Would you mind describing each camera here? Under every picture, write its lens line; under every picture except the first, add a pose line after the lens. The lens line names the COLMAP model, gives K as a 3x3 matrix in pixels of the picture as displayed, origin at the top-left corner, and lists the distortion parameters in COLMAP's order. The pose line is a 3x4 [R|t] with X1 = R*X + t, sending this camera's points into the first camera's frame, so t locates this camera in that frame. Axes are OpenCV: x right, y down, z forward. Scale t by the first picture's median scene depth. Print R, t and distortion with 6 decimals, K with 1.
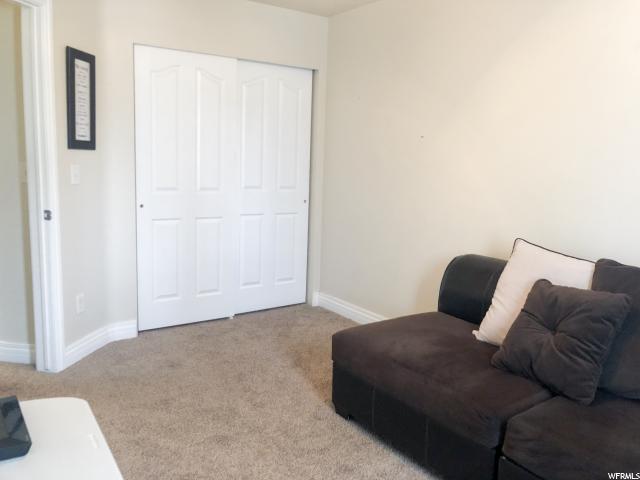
lens RADIAL K [[553.3, 0, 320.0], [0, 553.3, 240.0], [0, 0, 1]] dist [0.002796, -0.006704]
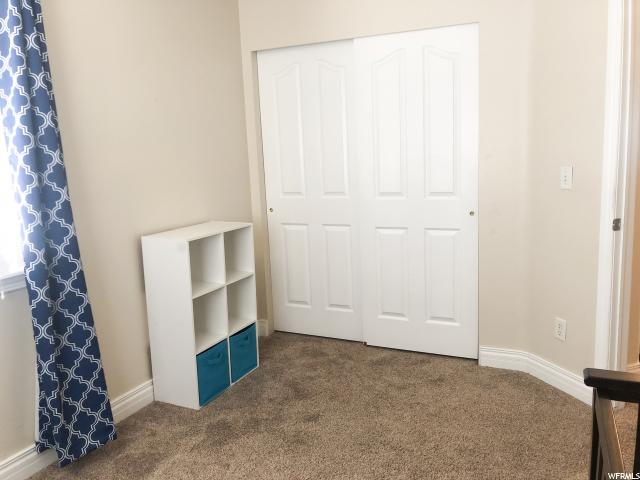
lens RADIAL K [[553.3, 0, 320.0], [0, 553.3, 240.0], [0, 0, 1]] dist [0.002796, -0.006704]
pose [[0.459390, 0.081718, -0.884468, 0.483935], [-0.095057, 0.994563, 0.042518, -0.046502], [0.883133, 0.064543, 0.464661, 0.494626]]
